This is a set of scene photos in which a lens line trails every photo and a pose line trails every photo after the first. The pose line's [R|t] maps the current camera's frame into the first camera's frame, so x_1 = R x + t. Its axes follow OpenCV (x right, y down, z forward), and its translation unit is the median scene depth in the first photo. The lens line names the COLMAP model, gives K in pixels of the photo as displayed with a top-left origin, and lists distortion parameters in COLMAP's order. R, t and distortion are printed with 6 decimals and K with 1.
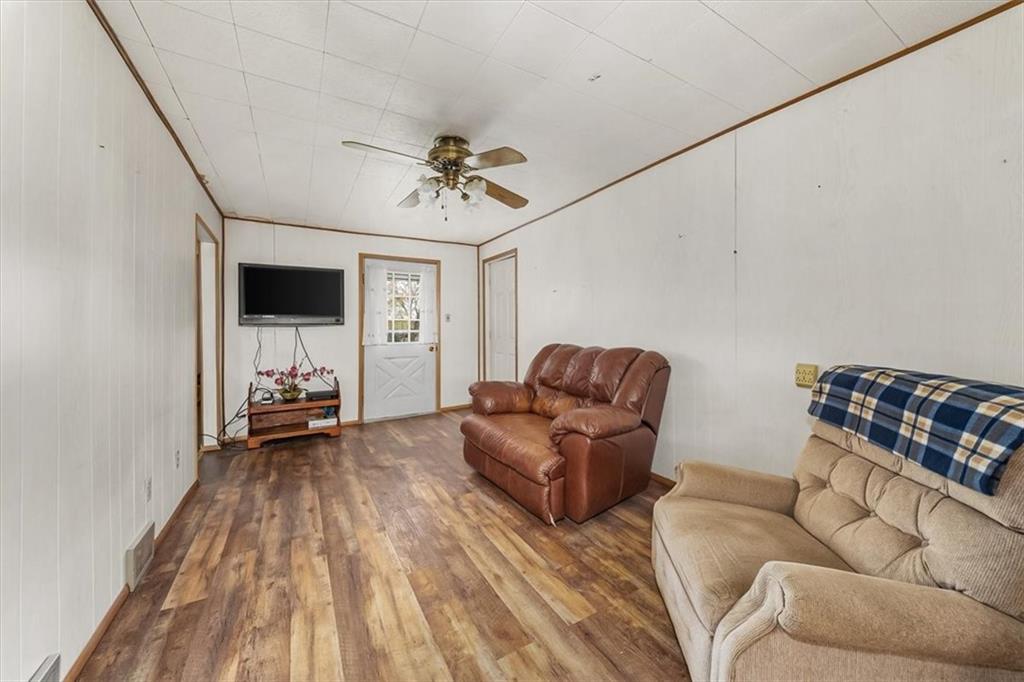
lens RADIAL K [[362.5, 0, 512.0], [0, 362.5, 341.0], [0, 0, 1]] dist [0.015354, -0.009108]
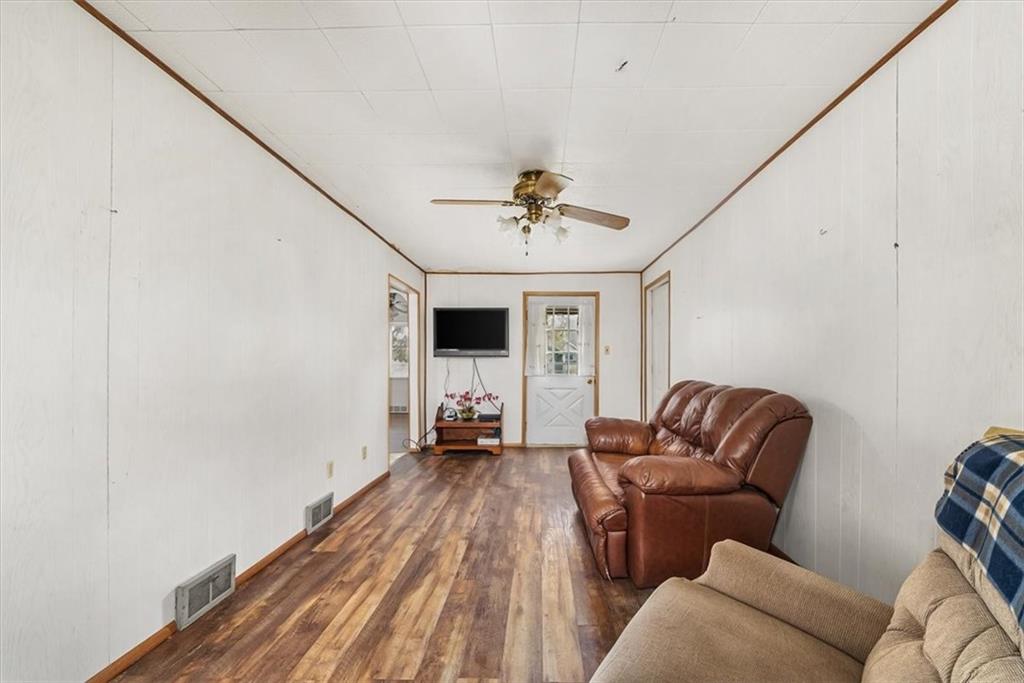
lens RADIAL K [[372.4, 0, 543.8], [0, 372.4, 377.0], [0, 0, 1]] dist [0.000546, -0.000205]
pose [[0.865415, 0.031256, -0.500080, 0.342401], [-0.027078, 0.999511, 0.015611, -0.005165], [0.500324, 0.000031, 0.865838, 0.100722]]
